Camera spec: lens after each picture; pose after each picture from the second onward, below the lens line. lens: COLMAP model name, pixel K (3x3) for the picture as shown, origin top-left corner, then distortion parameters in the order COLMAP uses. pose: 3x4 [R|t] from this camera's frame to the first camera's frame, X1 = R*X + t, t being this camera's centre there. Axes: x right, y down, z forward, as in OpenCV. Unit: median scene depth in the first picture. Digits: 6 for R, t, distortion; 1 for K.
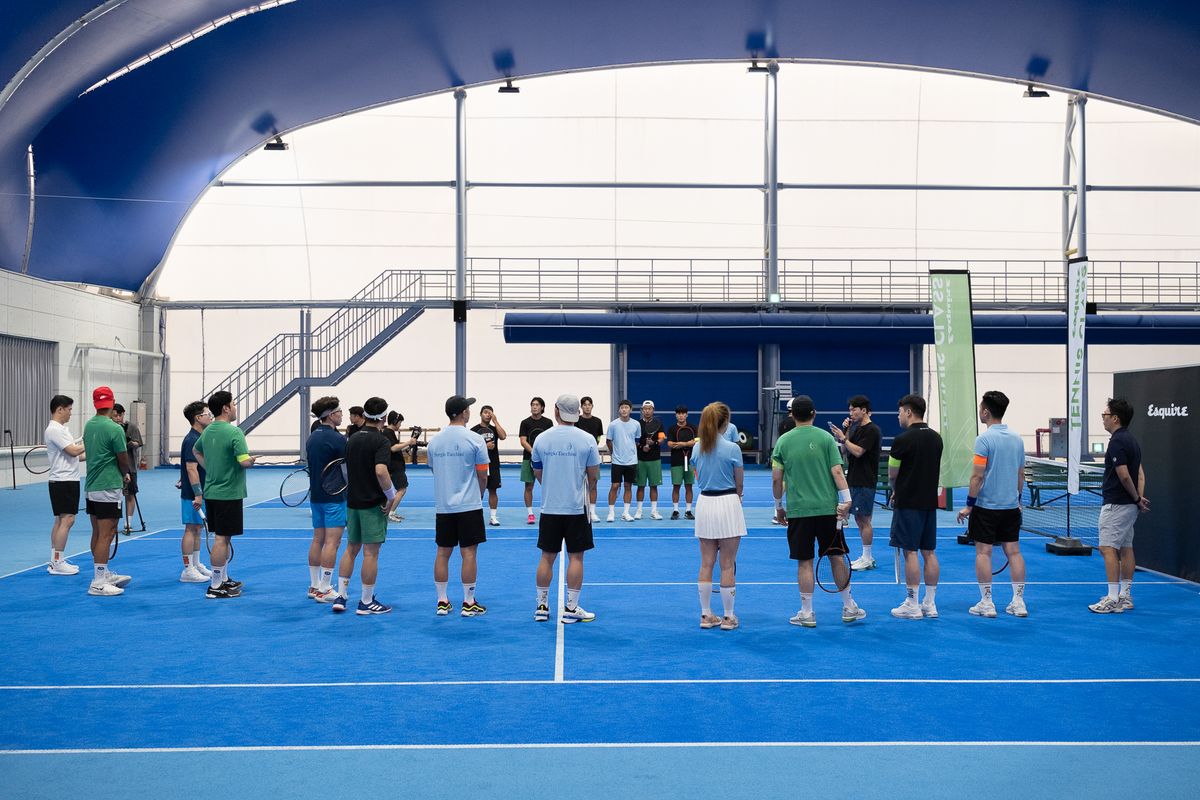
lens RADIAL K [[979.7, 0, 657.8], [0, 979.7, 410.2], [0, 0, 1]] dist [-0.000041, -0.014174]
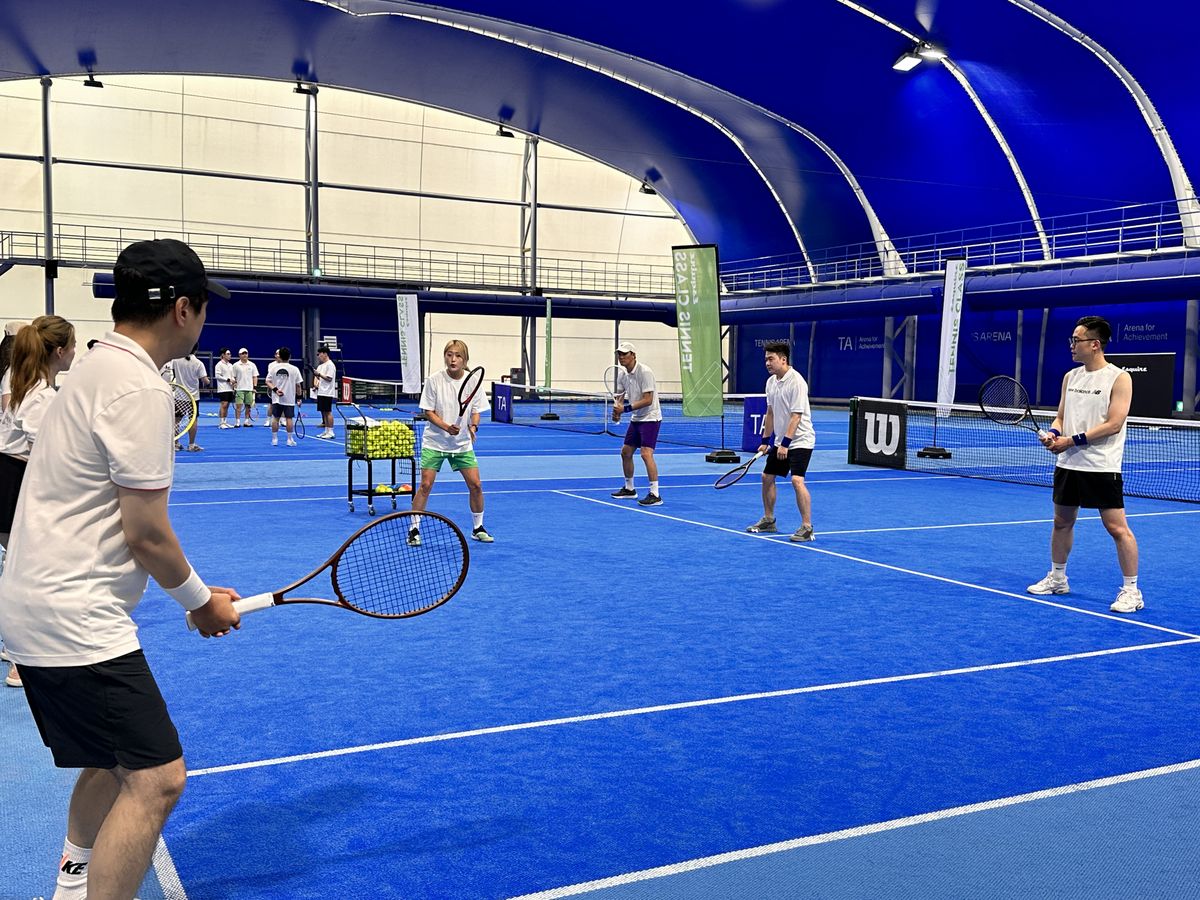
lens RADIAL K [[1165.3, 0, 576.5], [0, 1165.3, 436.9], [0, 0, 1]] dist [0.159568, 0.000000]
pose [[0.903984, -0.011752, 0.427404, -0.245200], [-0.020224, 0.997328, 0.070198, -0.012887], [-0.427087, -0.072102, 0.901331, -0.591458]]
